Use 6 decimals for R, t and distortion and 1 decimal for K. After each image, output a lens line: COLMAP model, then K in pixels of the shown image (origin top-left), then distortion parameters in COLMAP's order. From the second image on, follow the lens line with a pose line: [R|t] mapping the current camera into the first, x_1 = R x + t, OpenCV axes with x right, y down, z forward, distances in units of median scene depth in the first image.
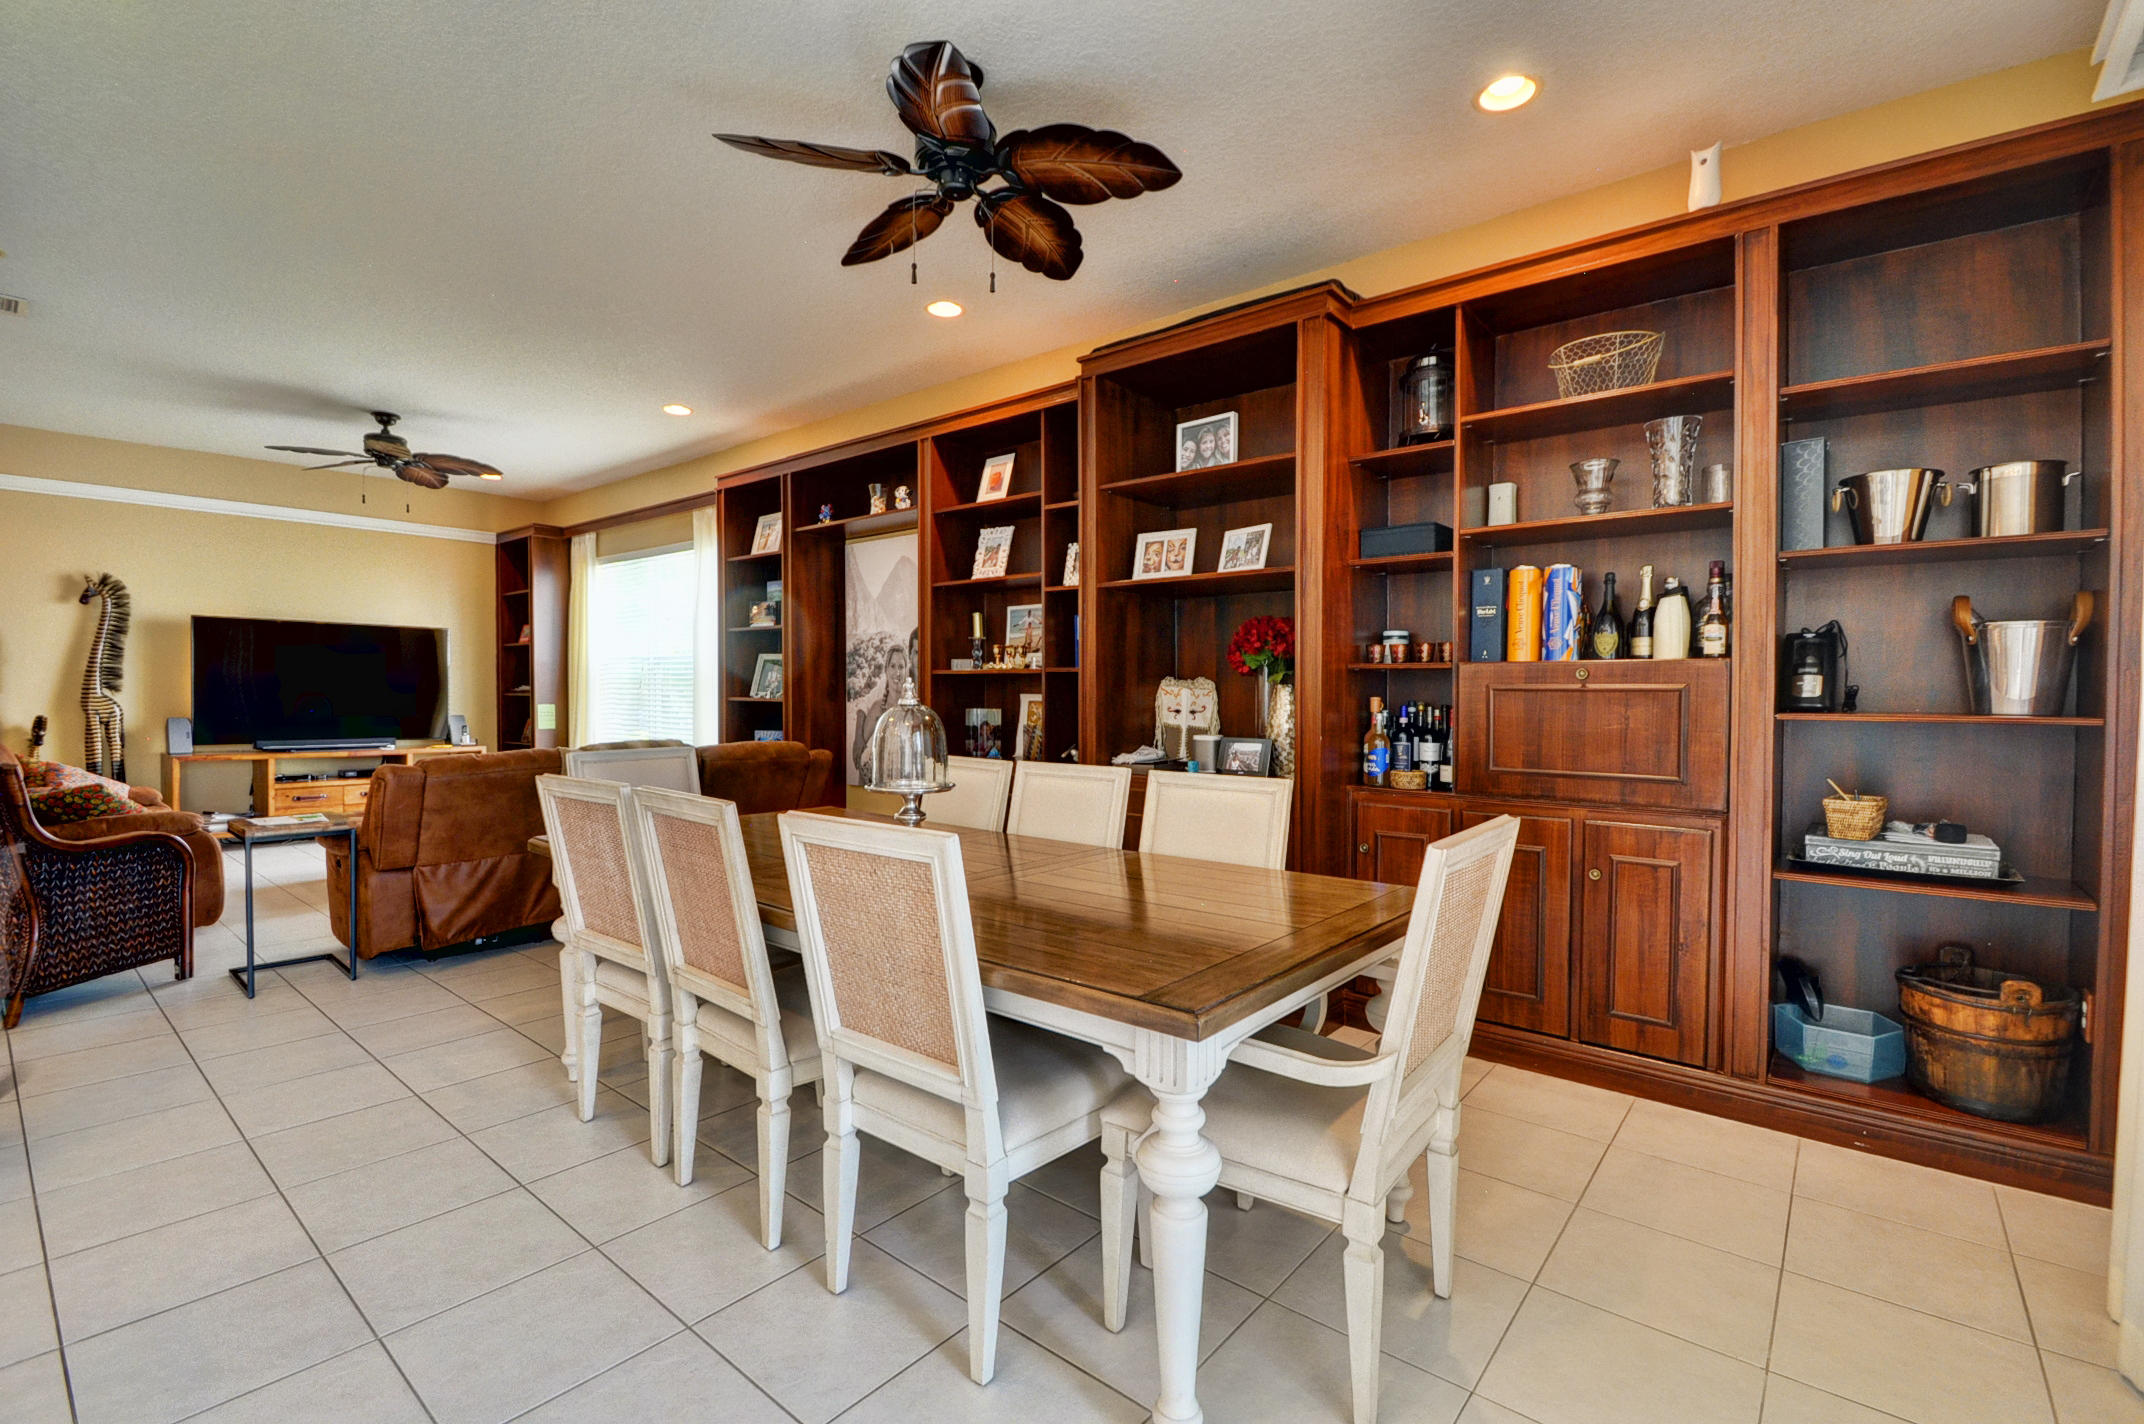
lens RADIAL K [[941.4, 0, 1079.6], [0, 941.4, 714.7], [0, 0, 1]] dist [0.007528, -0.011126]
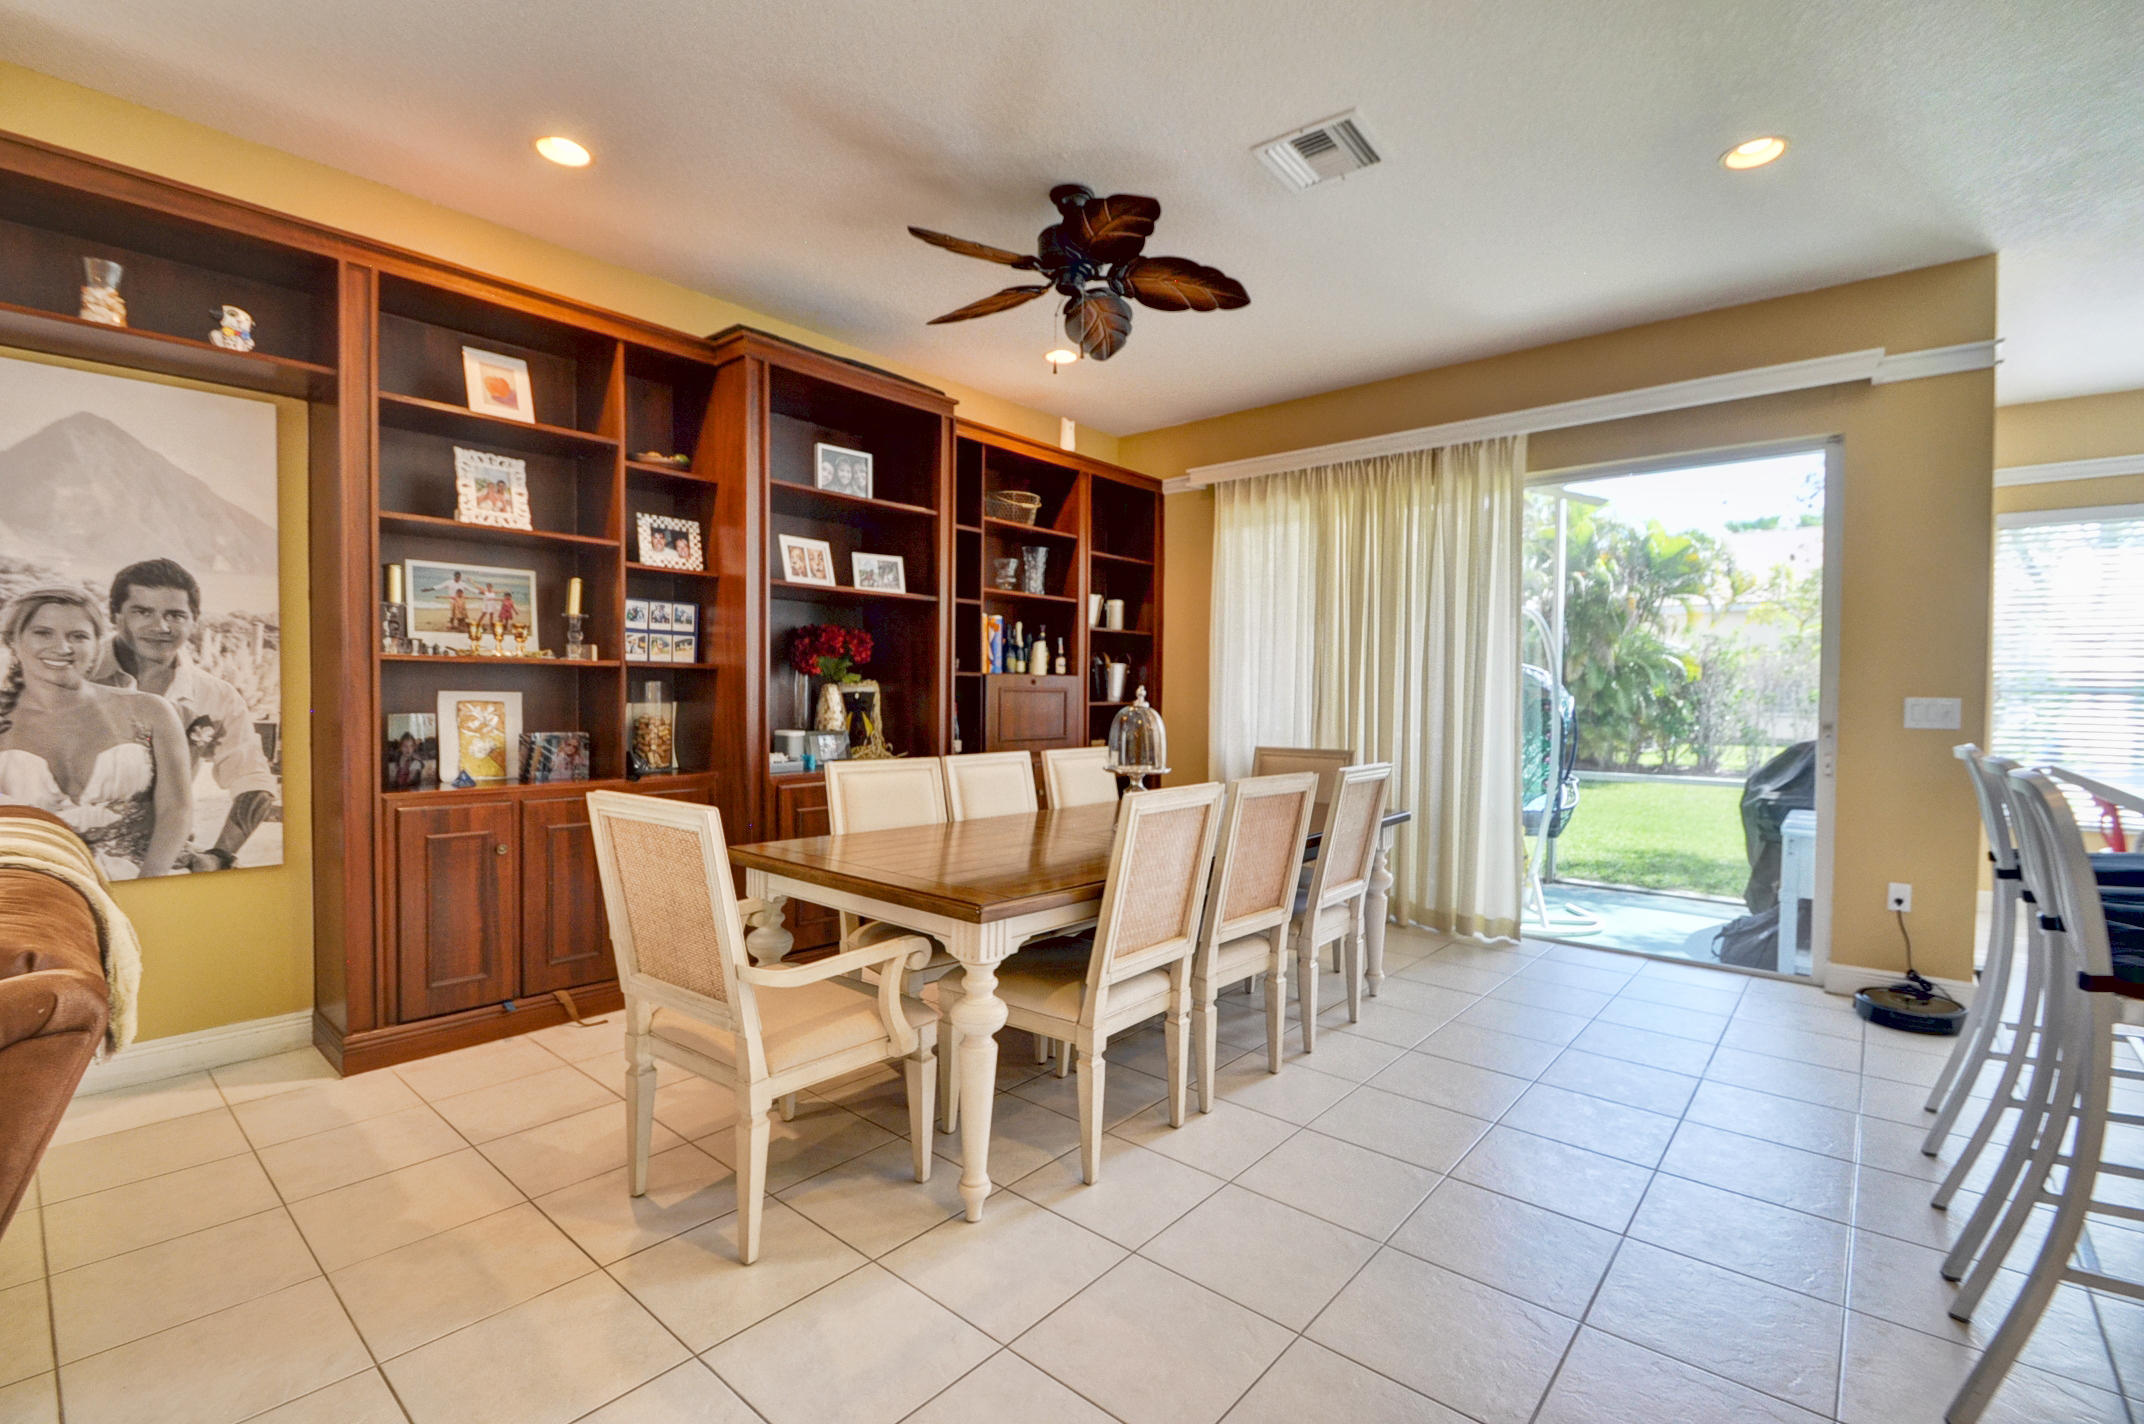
lens RADIAL K [[941.4, 0, 1065.4], [0, 941.4, 714.9], [0, 0, 1]] dist [0.007528, -0.011126]
pose [[0.025264, -0.028533, 0.999274, -0.844169], [0.013804, 0.999507, 0.028191, -0.021068], [-0.999585, 0.013081, 0.025646, 0.601844]]
